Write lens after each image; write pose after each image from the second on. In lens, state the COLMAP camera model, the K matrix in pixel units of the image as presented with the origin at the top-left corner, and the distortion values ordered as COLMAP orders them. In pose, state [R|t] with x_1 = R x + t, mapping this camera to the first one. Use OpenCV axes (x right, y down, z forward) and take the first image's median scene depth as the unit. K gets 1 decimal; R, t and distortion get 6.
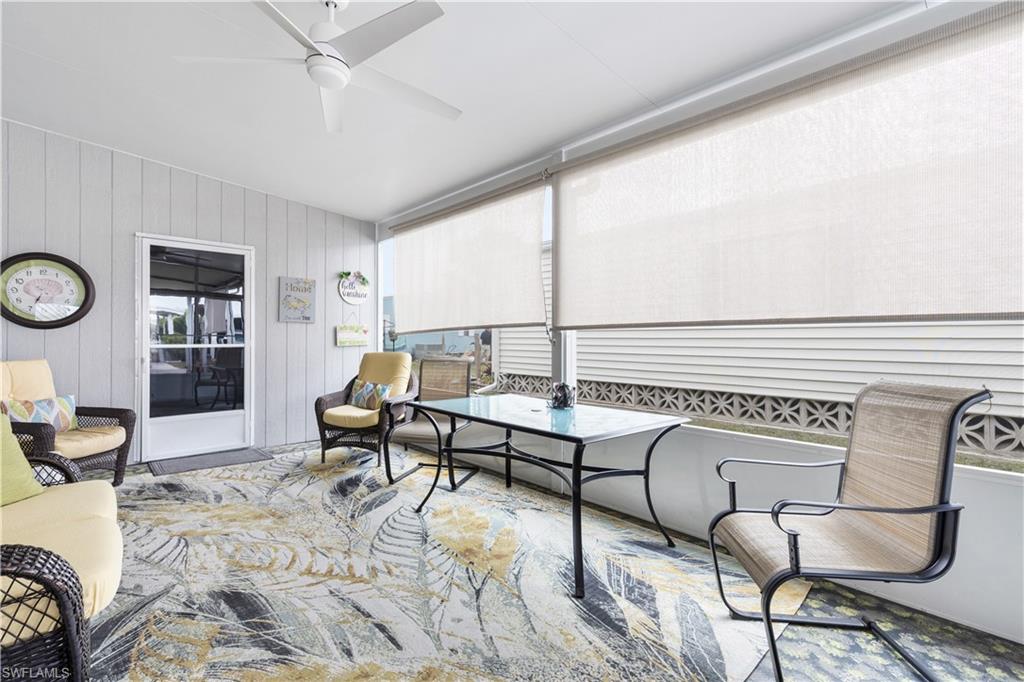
lens RADIAL K [[467.2, 0, 511.9], [0, 467.2, 339.9], [0, 0, 1]] dist [0.004950, -0.000429]
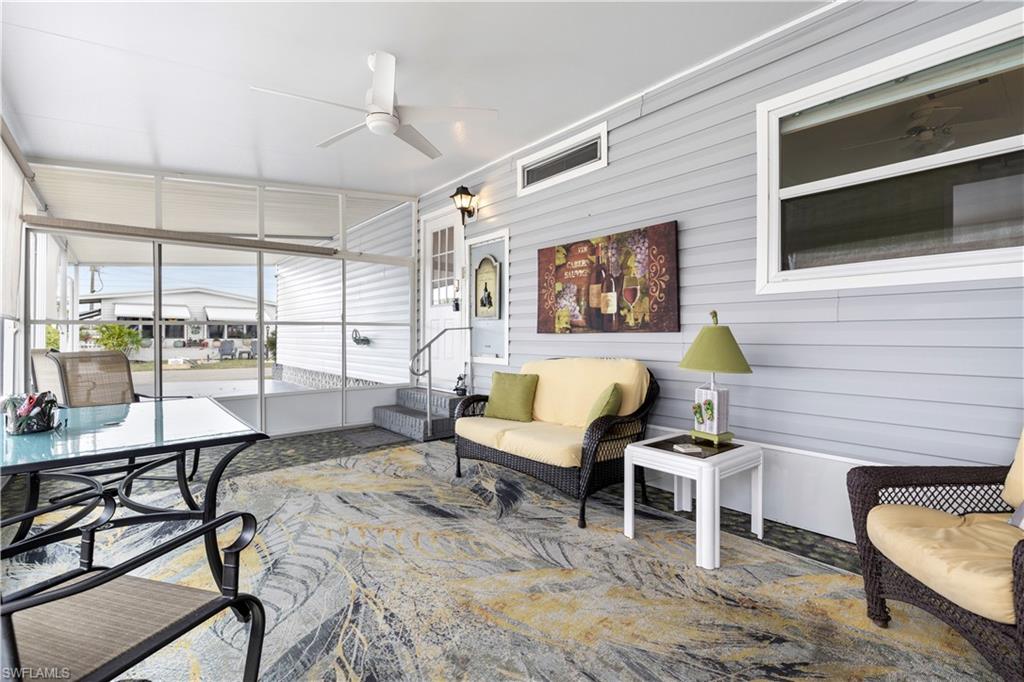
lens RADIAL K [[467.2, 0, 511.9], [0, 467.2, 336.7], [0, 0, 1]] dist [0.004950, -0.000429]
pose [[-0.999376, -0.002684, 0.035211, -0.677371], [-0.002586, 0.999993, 0.002812, 0.011172], [-0.035218, 0.002719, -0.999376, 1.924760]]
